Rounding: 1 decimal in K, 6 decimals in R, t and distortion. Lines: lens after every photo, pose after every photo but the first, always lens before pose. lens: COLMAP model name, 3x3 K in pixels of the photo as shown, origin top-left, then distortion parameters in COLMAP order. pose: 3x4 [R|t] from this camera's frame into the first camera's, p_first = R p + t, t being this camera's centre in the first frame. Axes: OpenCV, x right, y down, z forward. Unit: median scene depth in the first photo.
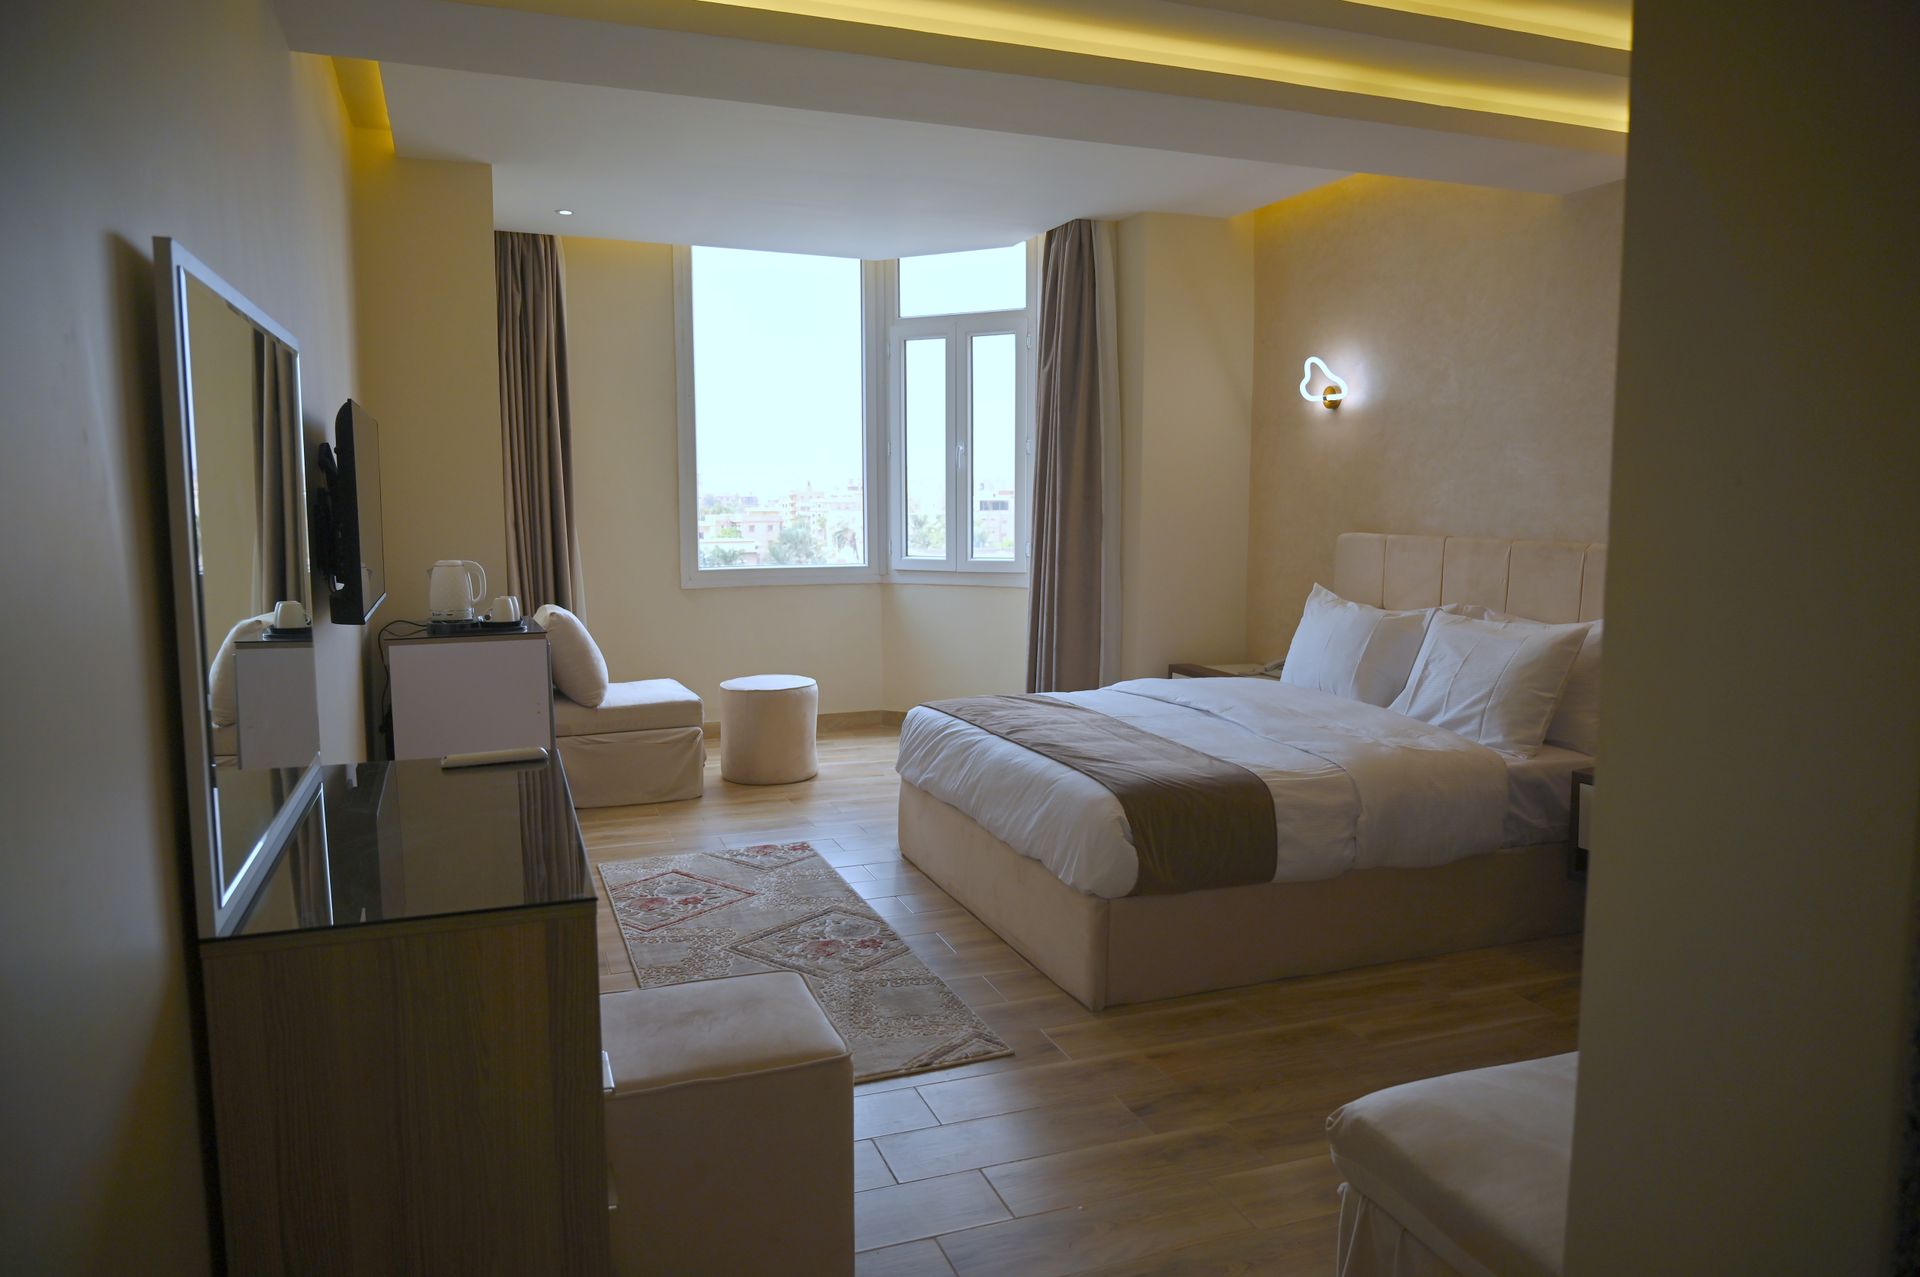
lens RADIAL K [[1309.5, 0, 955.2], [0, 1309.5, 629.2], [0, 0, 1]] dist [-0.009548, 0.002210]
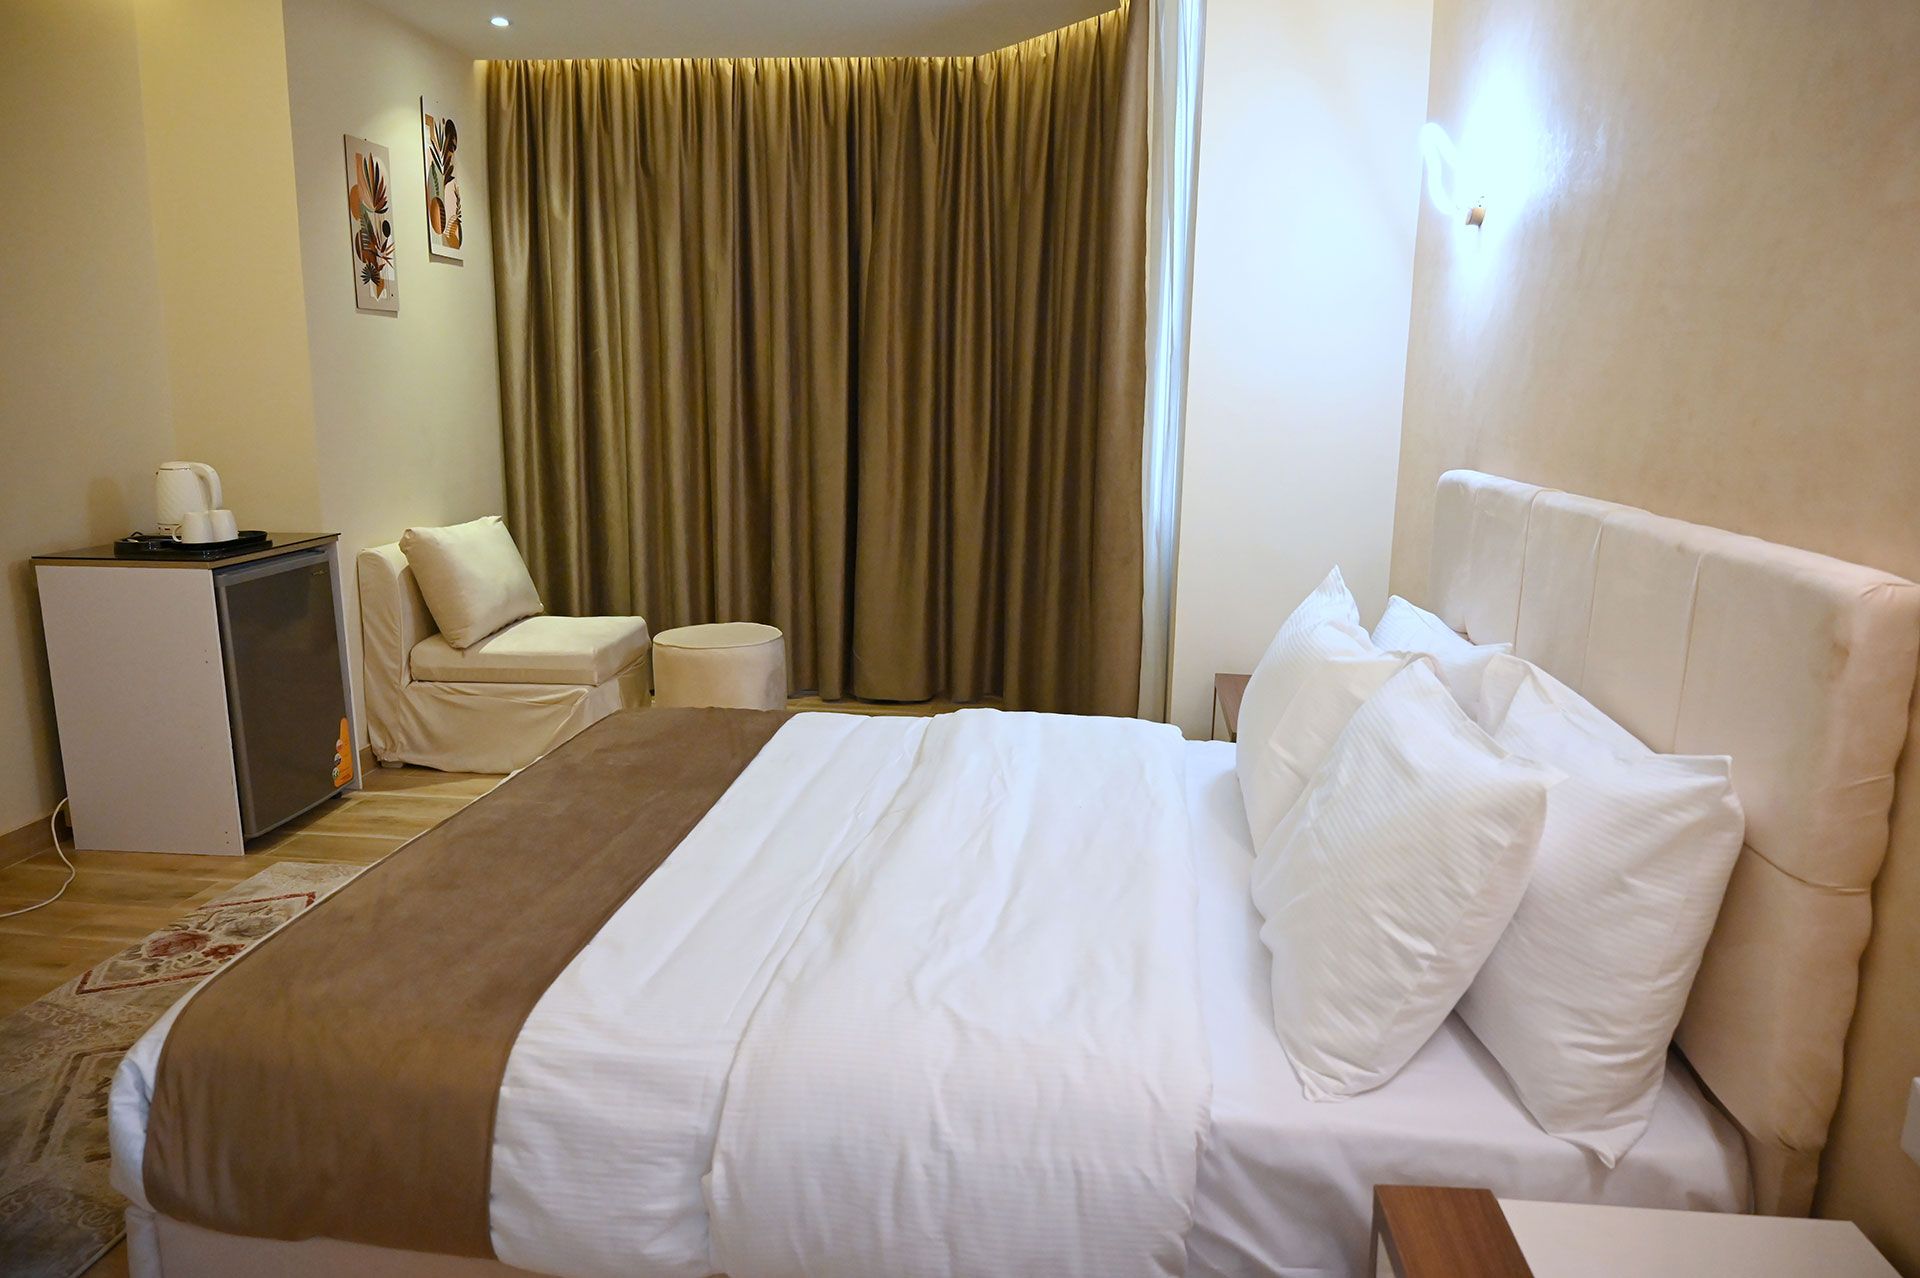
lens RADIAL K [[1269.7, 0, 970.5], [0, 1269.7, 636.8], [0, 0, 1]] dist [-0.010638, 0.003552]
pose [[0.879109, 0.101379, -0.465713, 0.514201], [-0.059026, 0.992752, 0.104687, -0.068359], [0.472951, -0.064542, 0.878722, 0.647536]]
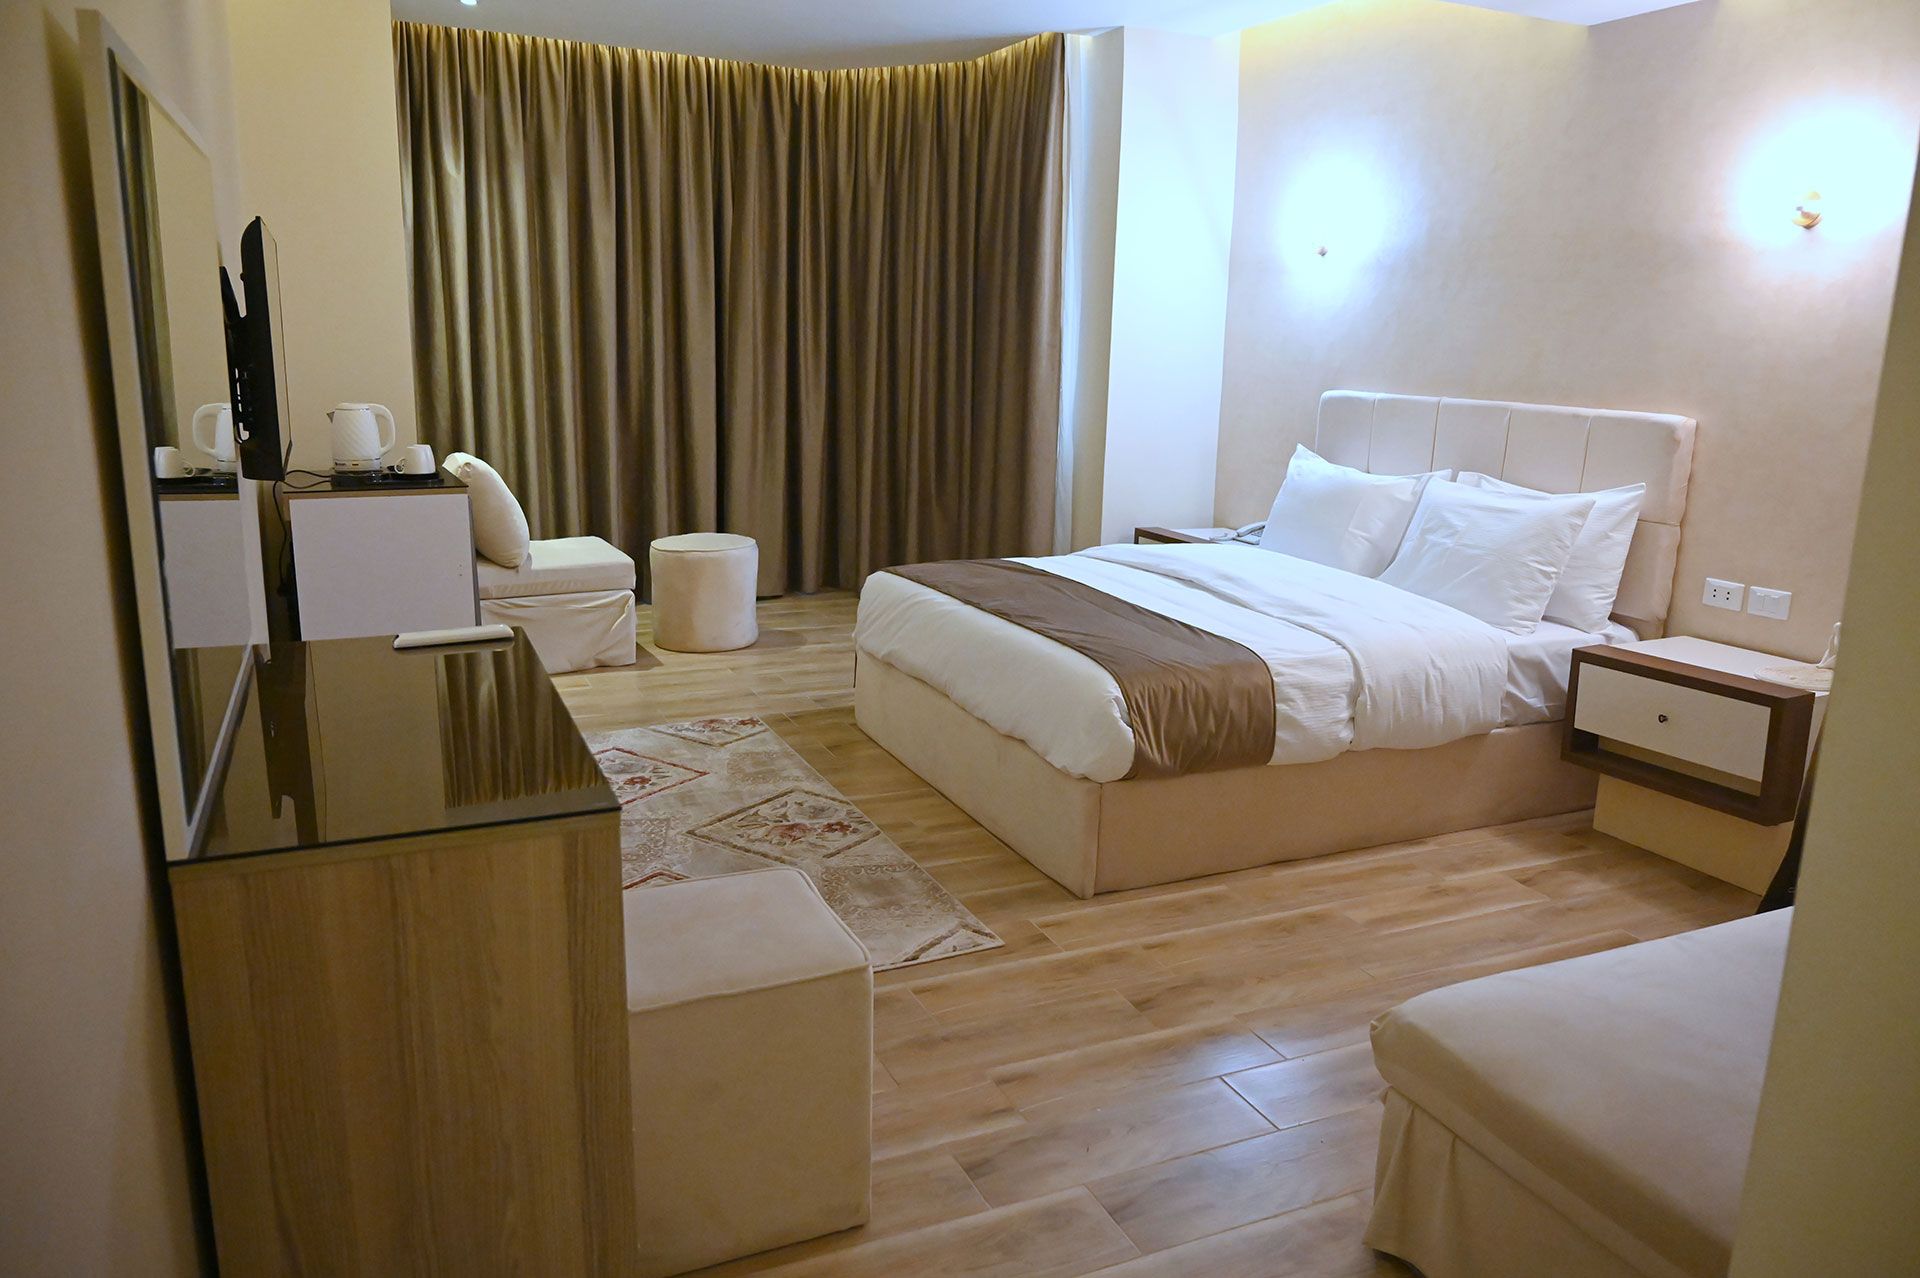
lens RADIAL K [[1373.8, 0, 960.7], [0, 1373.8, 625.7], [0, 0, 1]] dist [-0.009402, -0.000794]
pose [[0.997169, 0.007398, 0.074830, -0.051981], [-0.015332, 0.994246, 0.106013, -0.008755], [-0.073615, -0.106861, 0.991545, 0.033720]]
